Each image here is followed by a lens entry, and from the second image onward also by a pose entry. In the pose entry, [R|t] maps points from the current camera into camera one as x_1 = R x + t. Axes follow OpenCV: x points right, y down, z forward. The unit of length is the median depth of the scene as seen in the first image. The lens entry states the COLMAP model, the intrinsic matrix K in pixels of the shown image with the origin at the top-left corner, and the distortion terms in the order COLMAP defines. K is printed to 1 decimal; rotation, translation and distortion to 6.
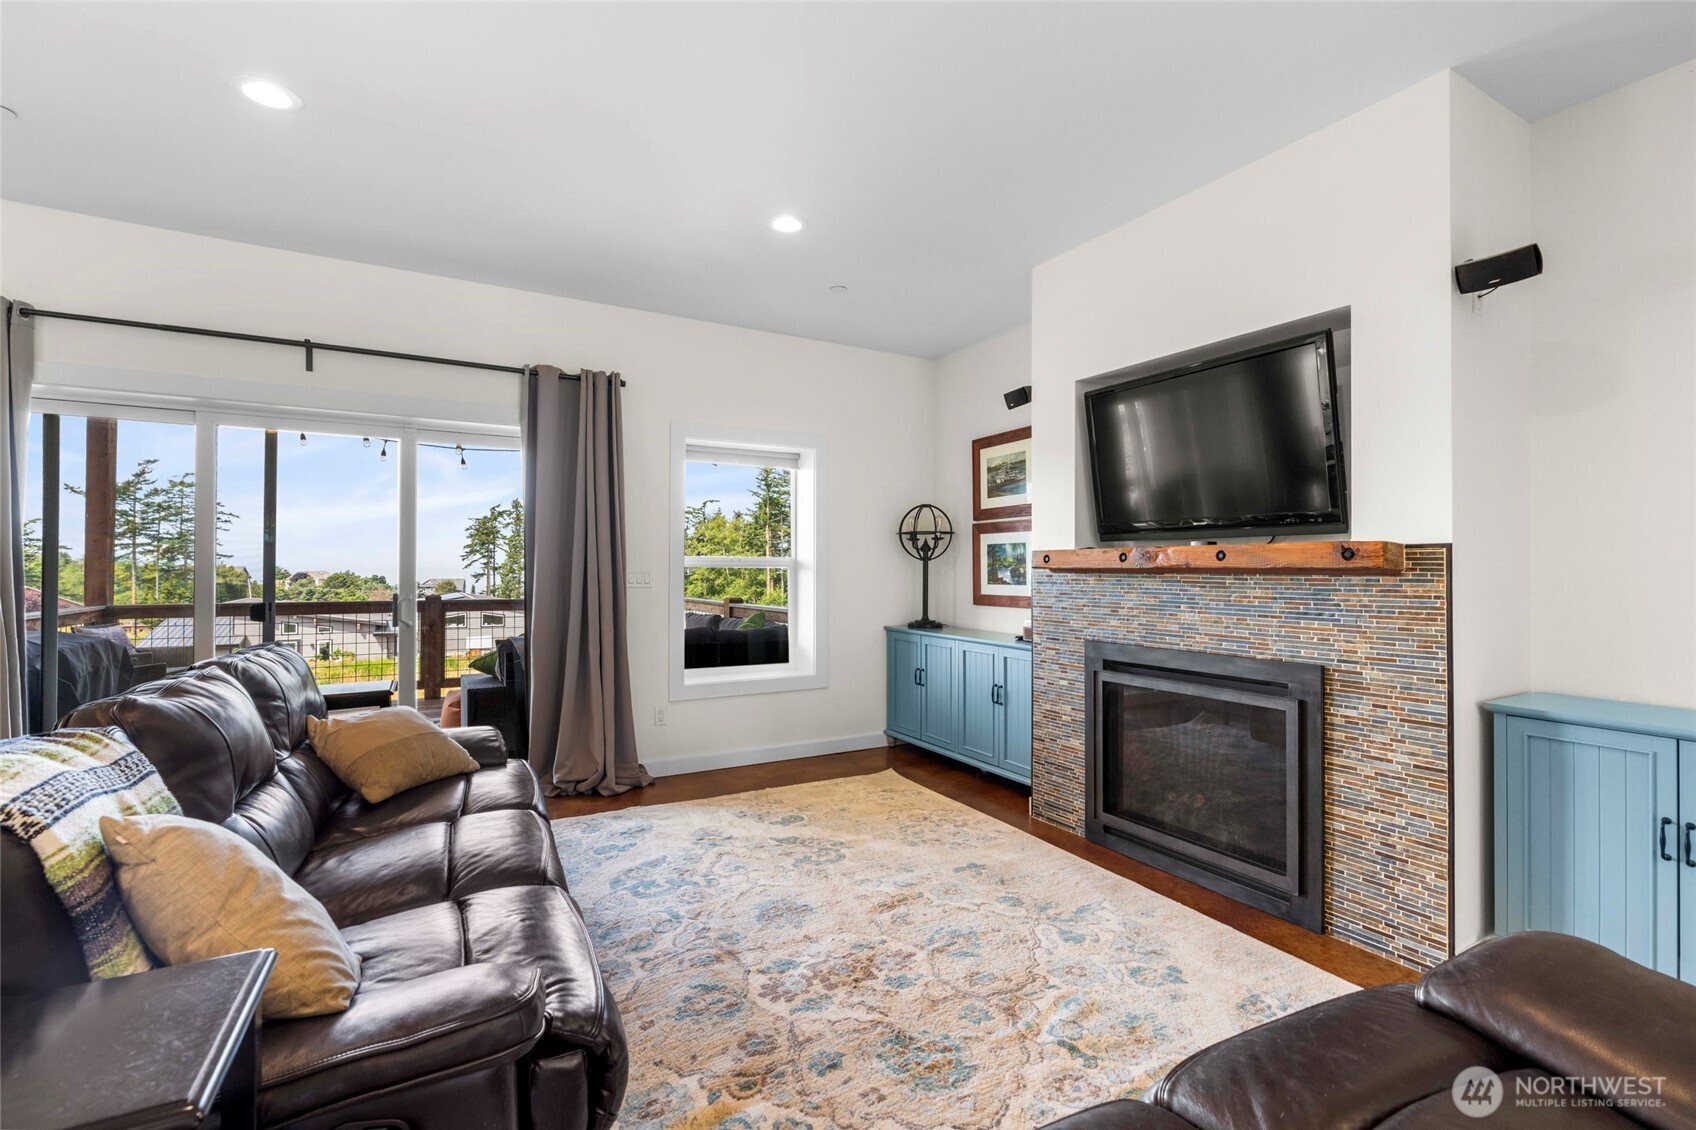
lens RADIAL K [[774.1, 0, 851.6], [0, 774.1, 563.3], [0, 0, 1]] dist [-0.006274, 0.003610]
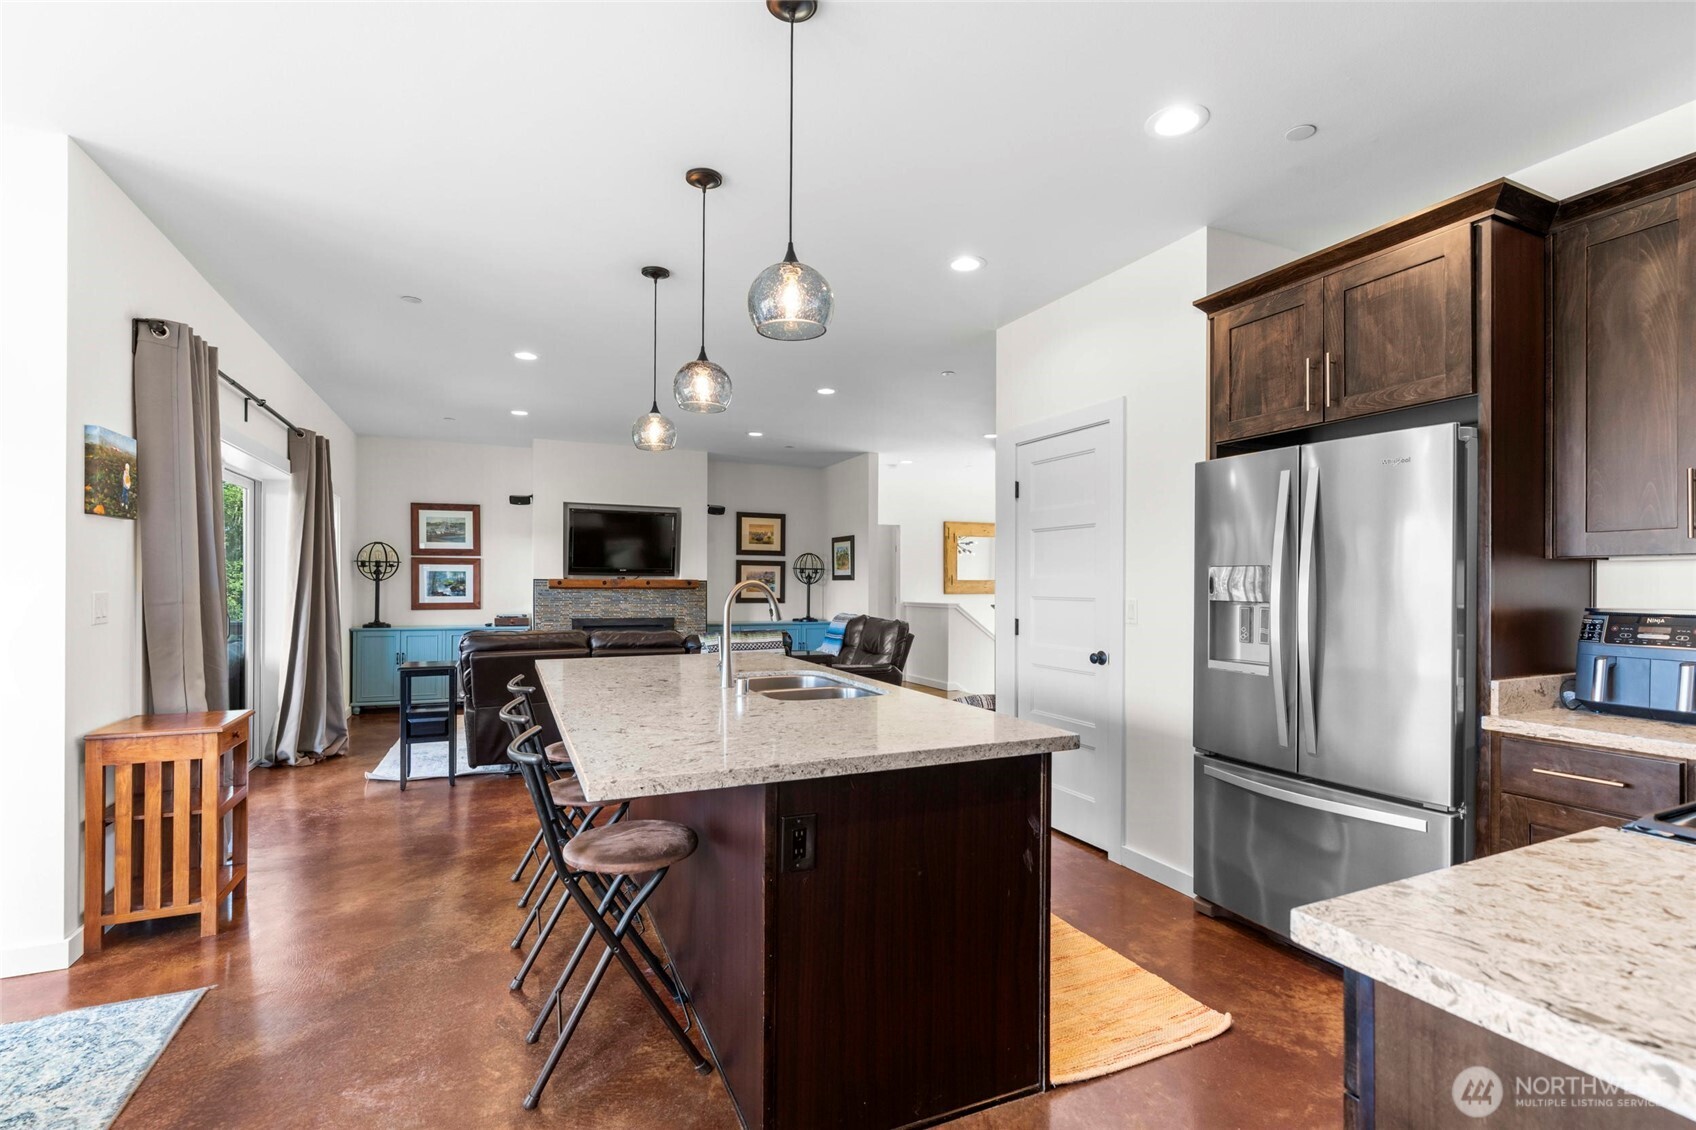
lens RADIAL K [[774.1, 0, 849.3], [0, 774.1, 588.8], [0, 0, 1]] dist [-0.006274, 0.003610]
pose [[0.089162, -0.008761, 0.995979, -1.330587], [-0.012742, 0.999869, 0.009936, -0.015290], [-0.995936, -0.013576, 0.089038, -0.004884]]
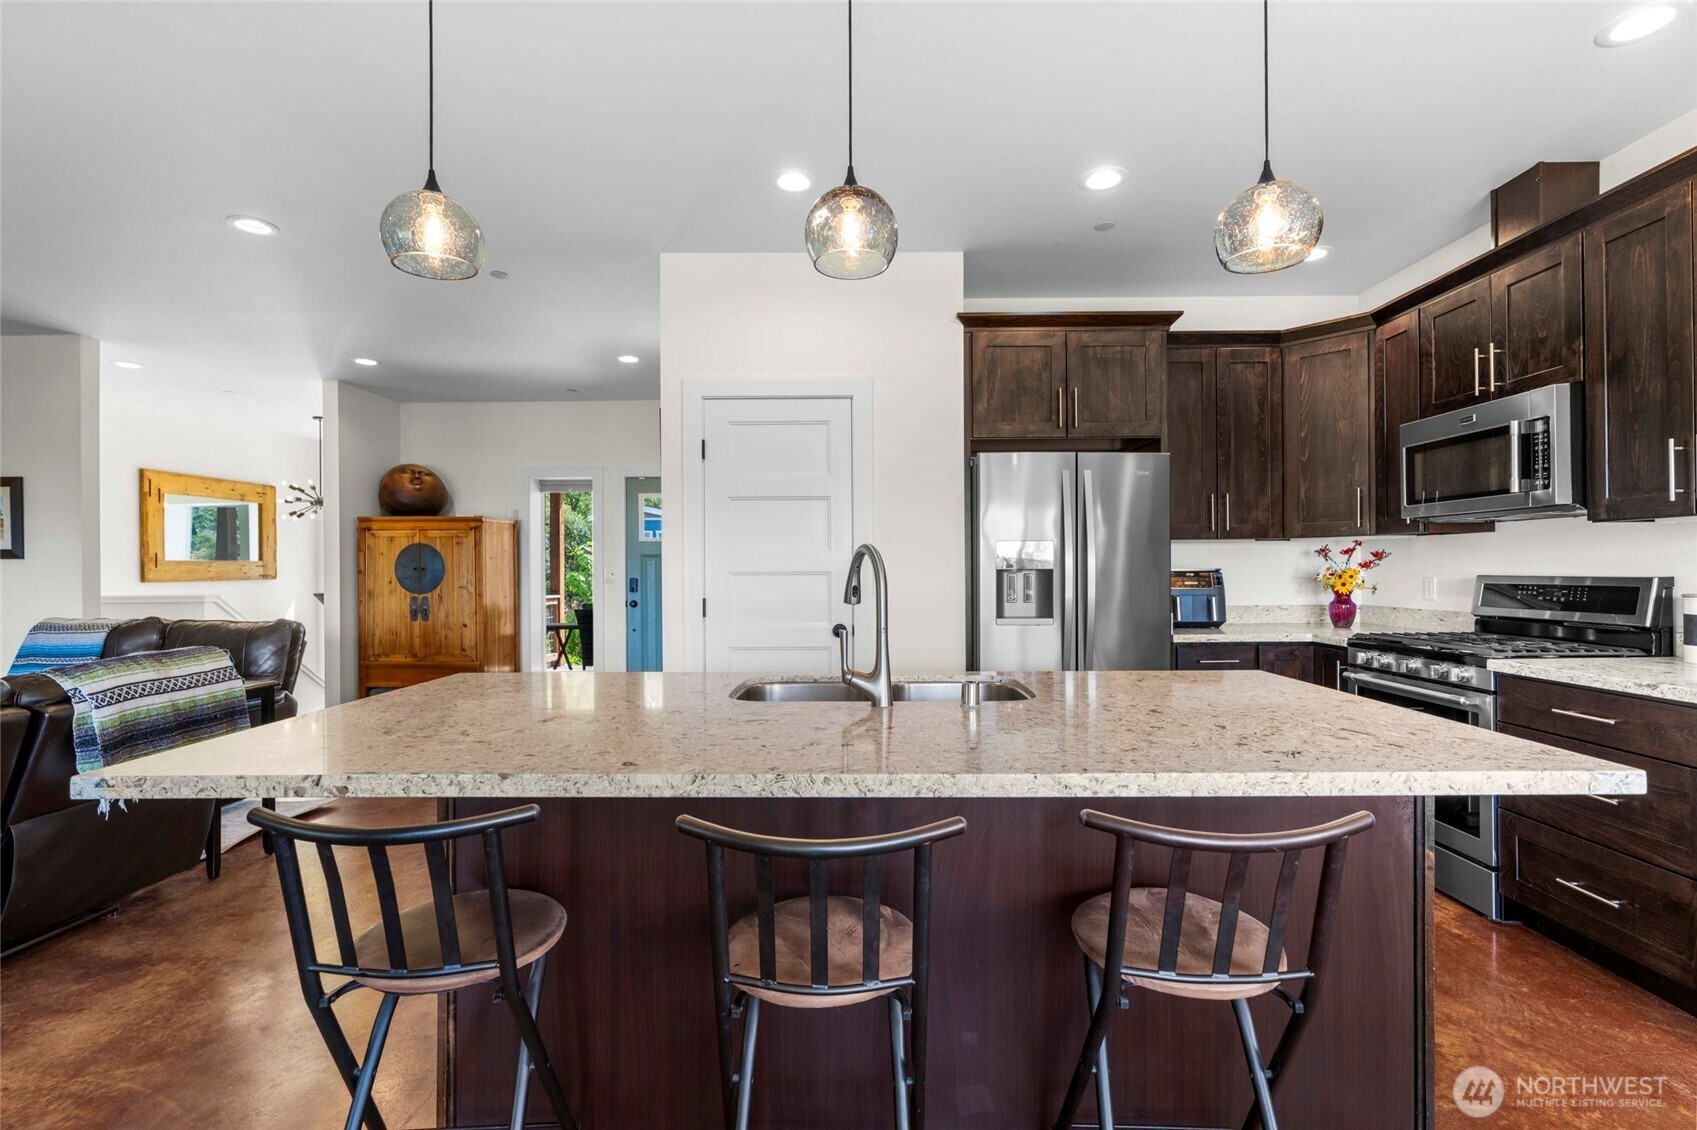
lens RADIAL K [[774.5, 0, 864.8], [0, 774.5, 564.7], [0, 0, 1]] dist [-0.006274, 0.003610]
pose [[-0.861503, 0.004559, 0.507732, -0.974640], [-0.000277, 0.999955, -0.009448, -0.001637], [-0.507753, -0.008280, -0.861463, 0.443664]]
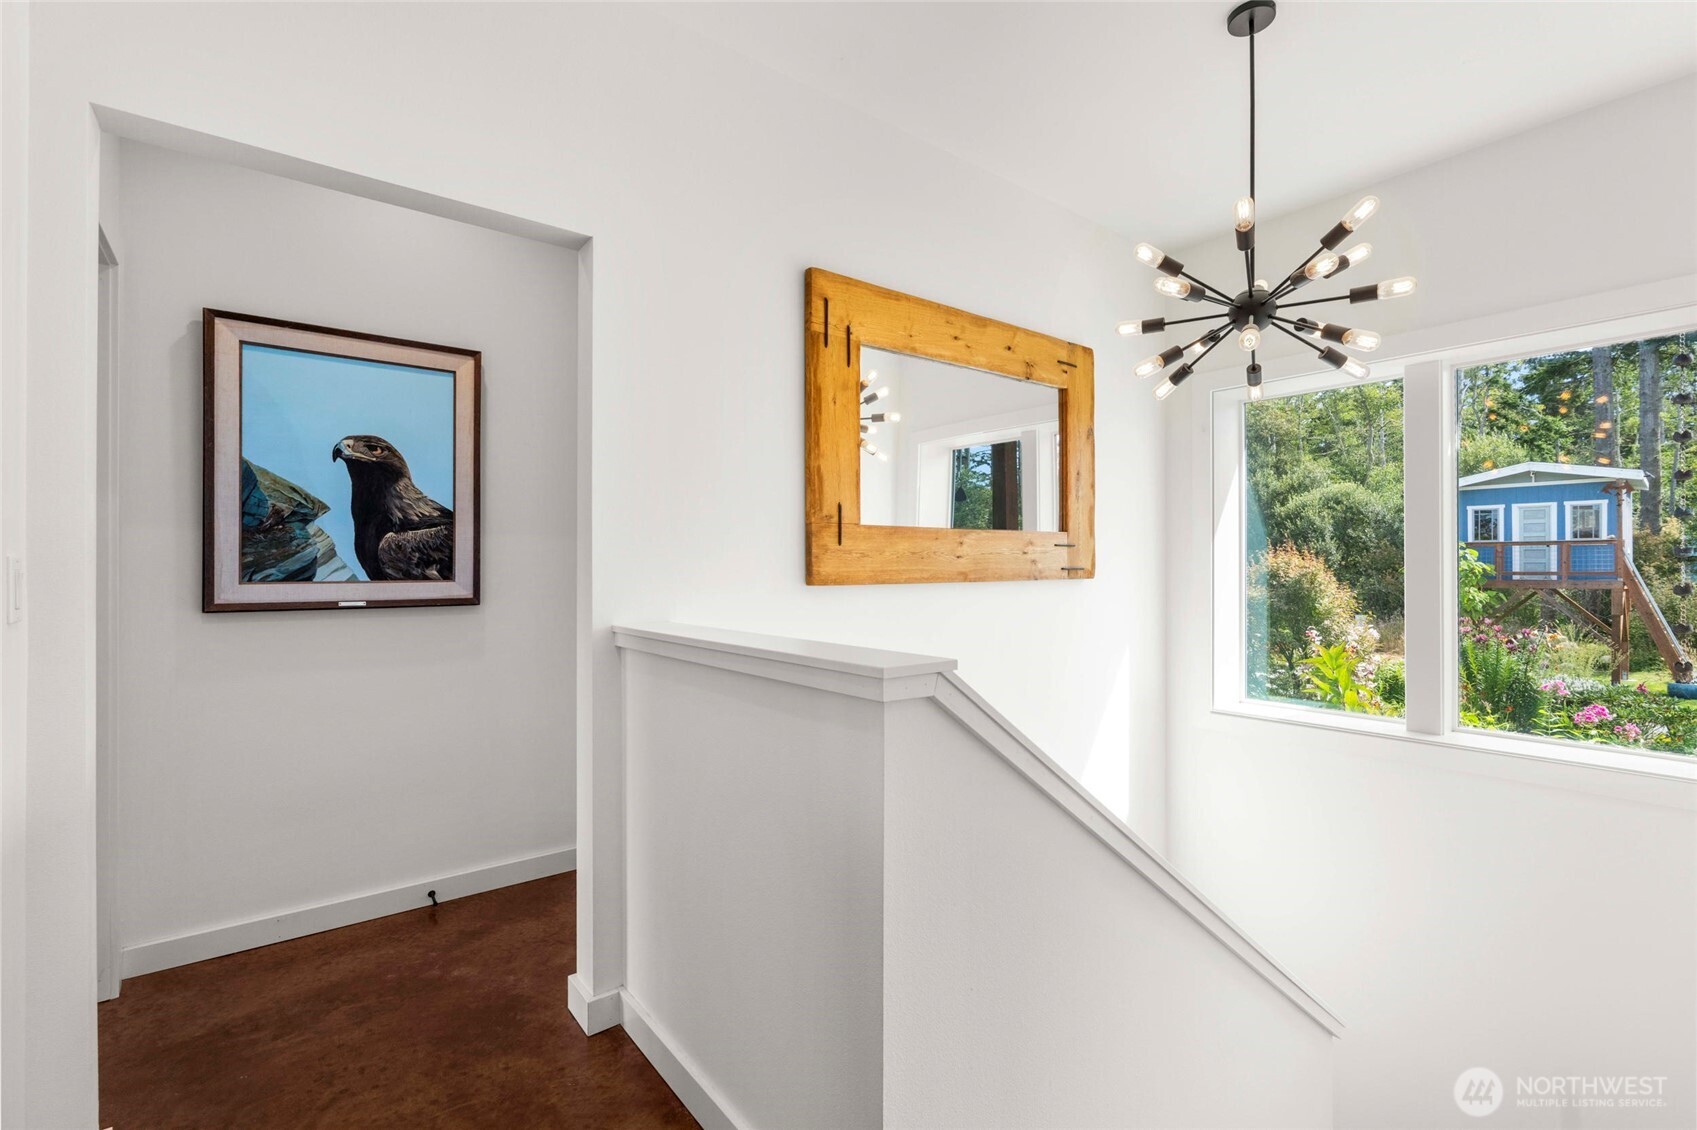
lens RADIAL K [[774.5, 0, 856.0], [0, 774.5, 564.3], [0, 0, 1]] dist [-0.006274, 0.003610]
pose [[-0.151803, -0.000598, 0.988411, 0.307719], [-0.008449, 0.999964, -0.000693, 0.004038], [-0.988375, -0.008457, -0.151803, -0.031570]]
